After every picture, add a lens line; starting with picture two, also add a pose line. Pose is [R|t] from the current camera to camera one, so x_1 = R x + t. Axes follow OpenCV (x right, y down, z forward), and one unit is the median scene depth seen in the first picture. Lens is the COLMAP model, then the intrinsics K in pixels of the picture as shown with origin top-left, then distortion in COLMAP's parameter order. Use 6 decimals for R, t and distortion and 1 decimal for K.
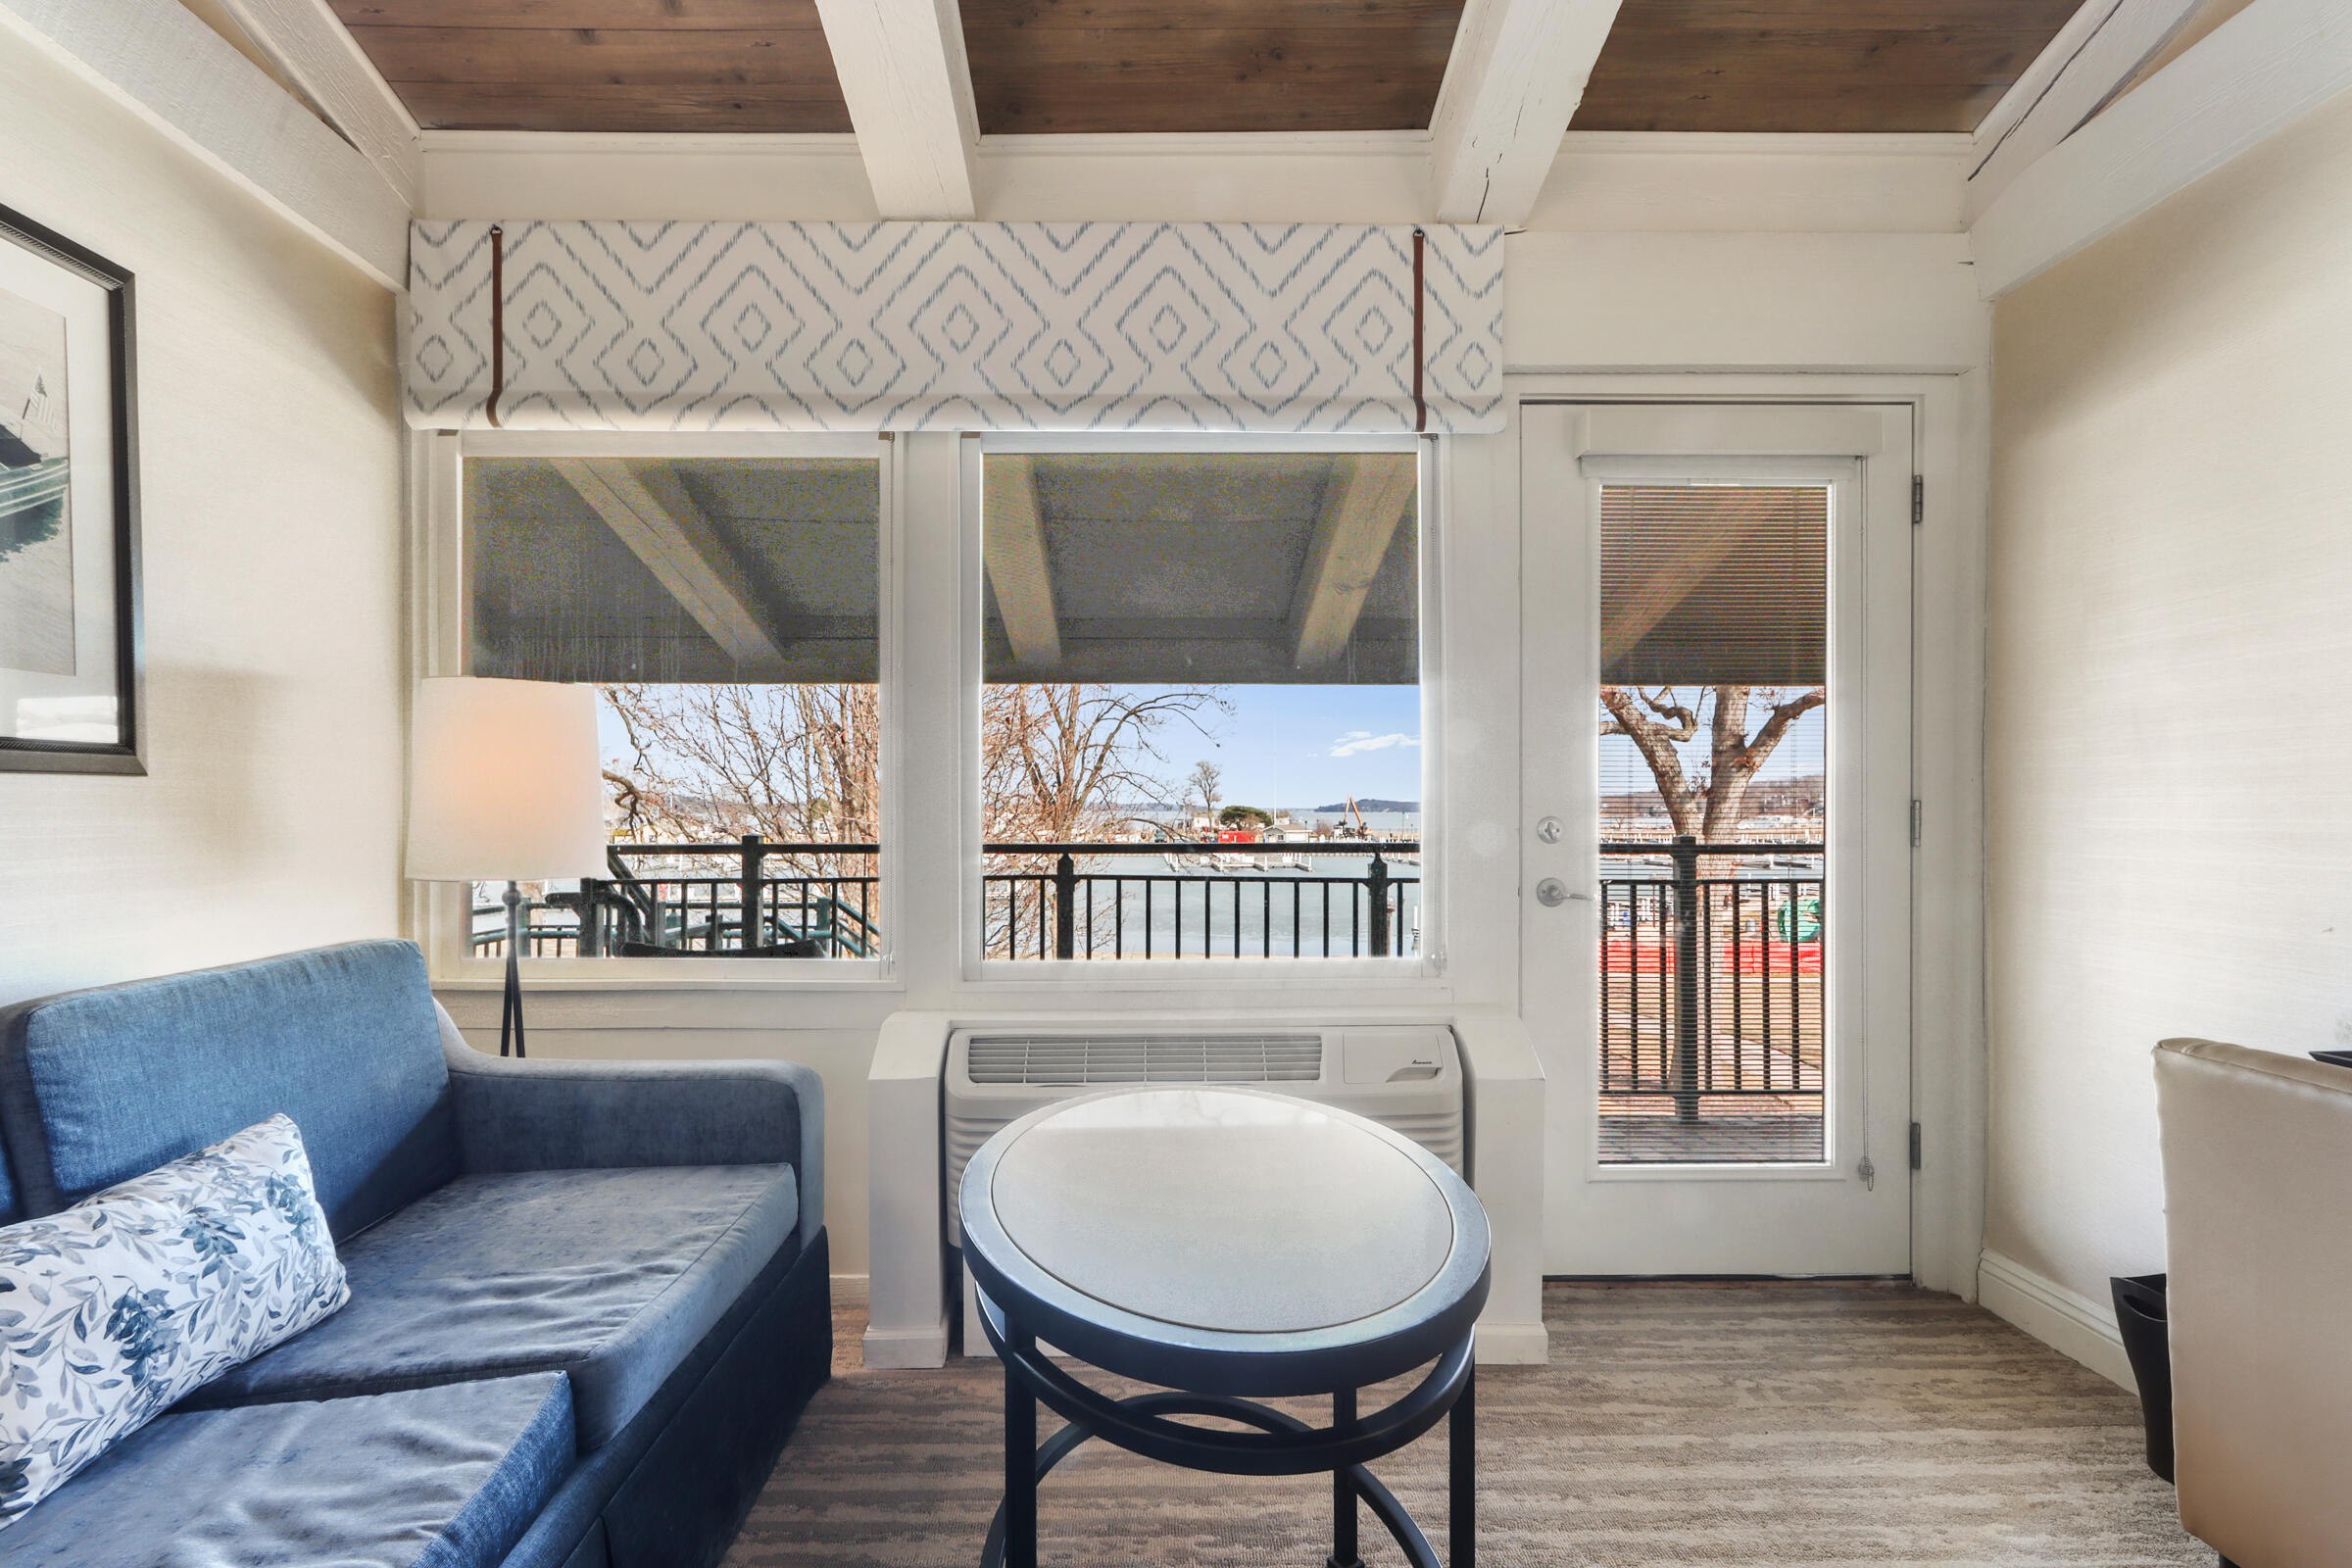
lens RADIAL K [[1128.8, 0, 1156.4], [0, 1128.8, 816.4], [0, 0, 1]] dist [-0.003128, 0.002784]
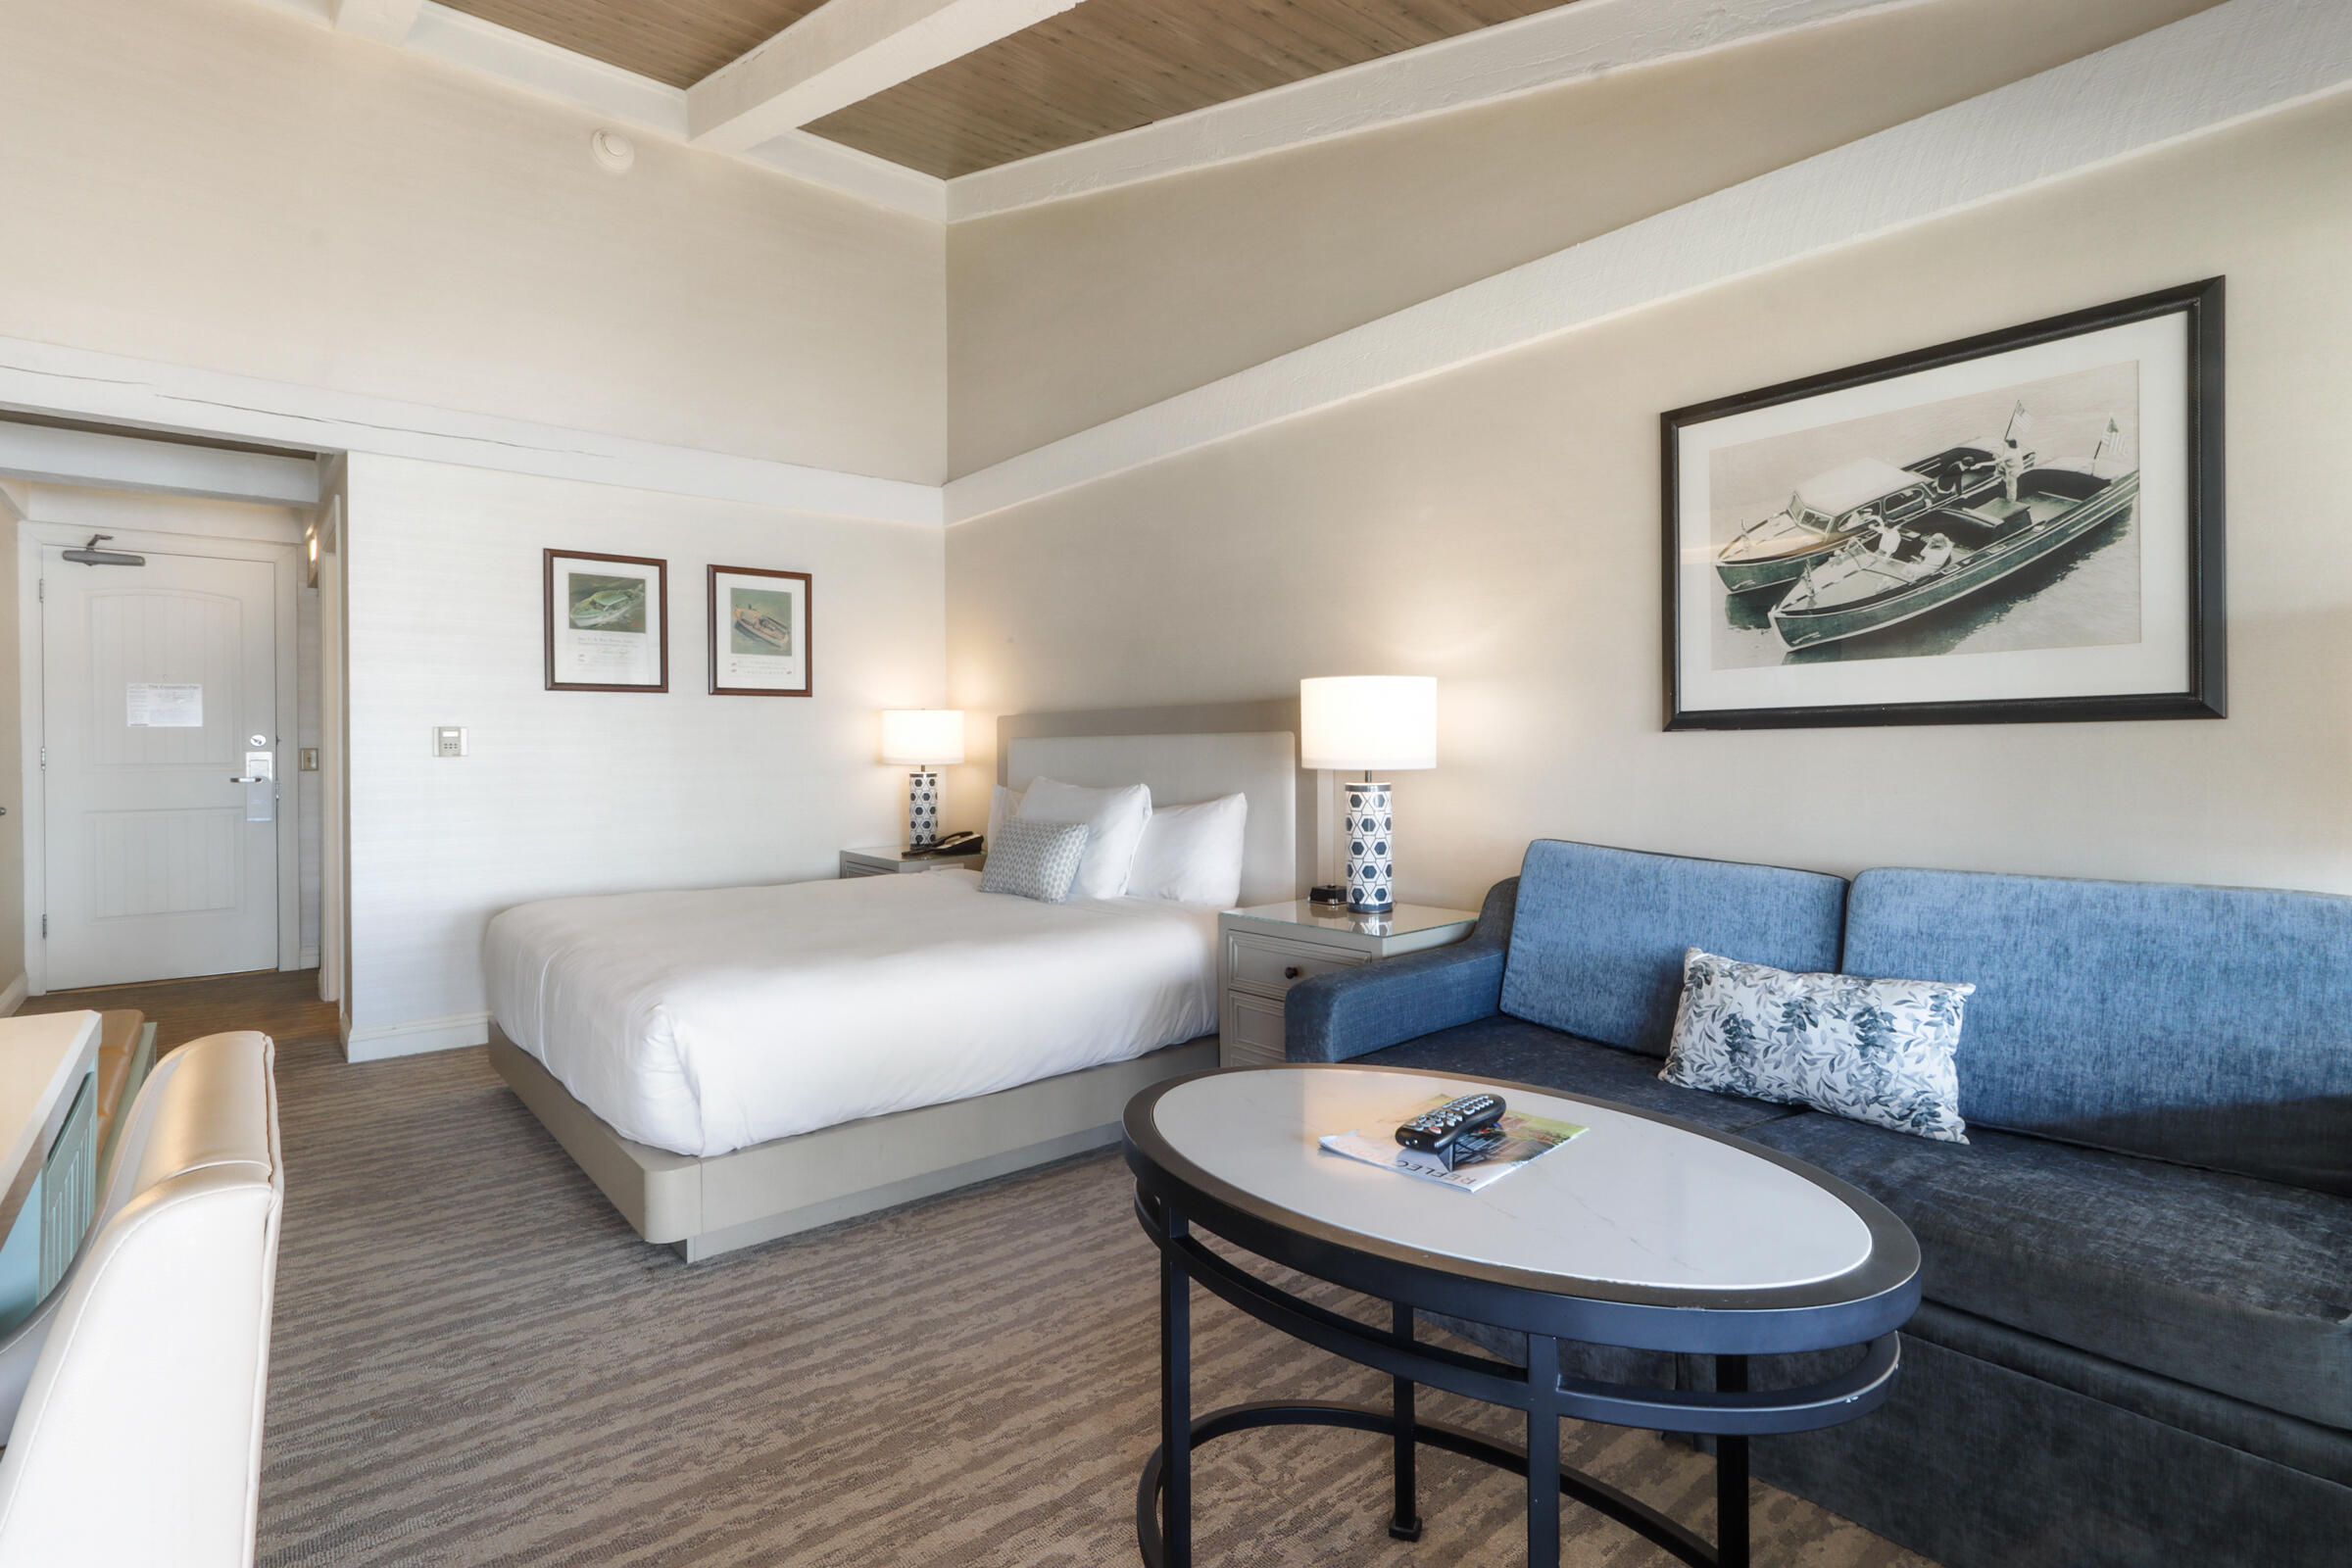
lens RADIAL K [[1140.6, 0, 1189.2], [0, 1140.6, 754.4], [0, 0, 1]] dist [0.002413, 0.000363]
pose [[-0.771599, 0.009995, -0.636031, 0.465029], [0.004841, 0.999940, 0.009842, -0.011693], [0.636091, 0.004515, -0.771601, 0.902757]]
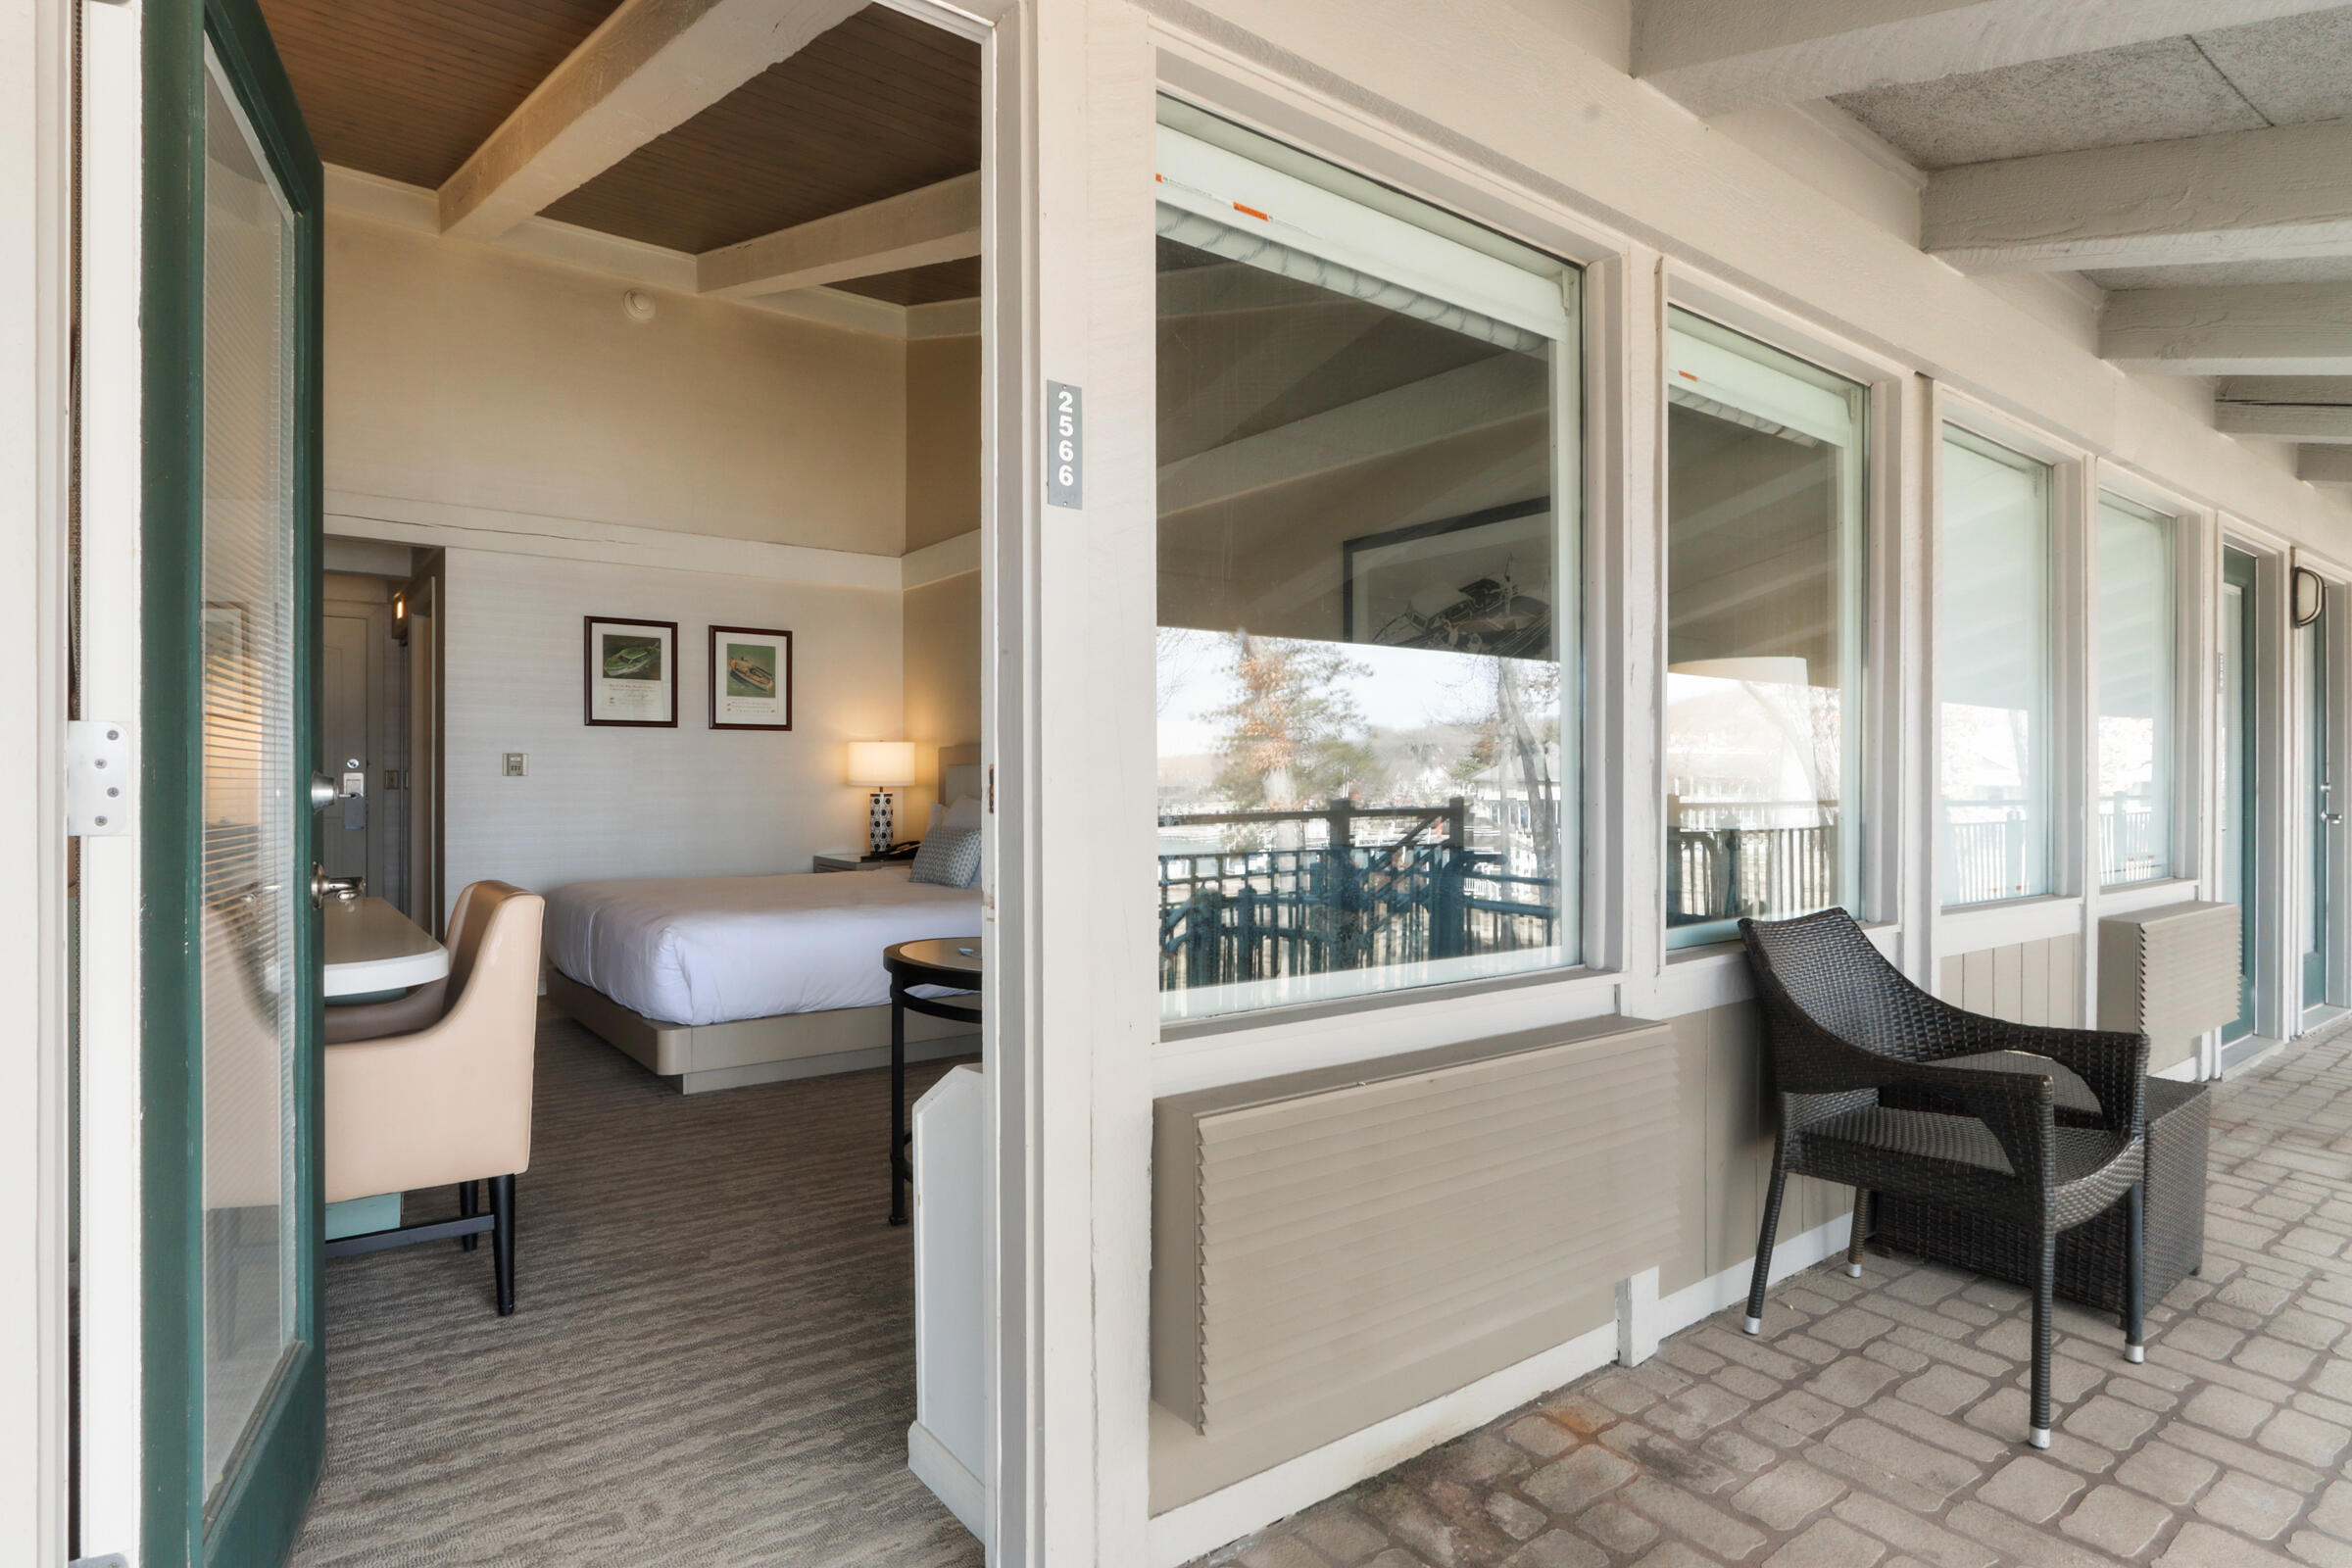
lens RADIAL K [[1246.1, 0, 1176.0], [0, 1246.1, 784.0], [0, 0, 1]] dist [-0.001748, -0.000055]
pose [[-0.803340, 0.002273, -0.595516, 0.653767], [-0.001530, 0.999982, 0.005880, 0.003151], [0.595518, 0.005635, -0.803322, 1.654996]]
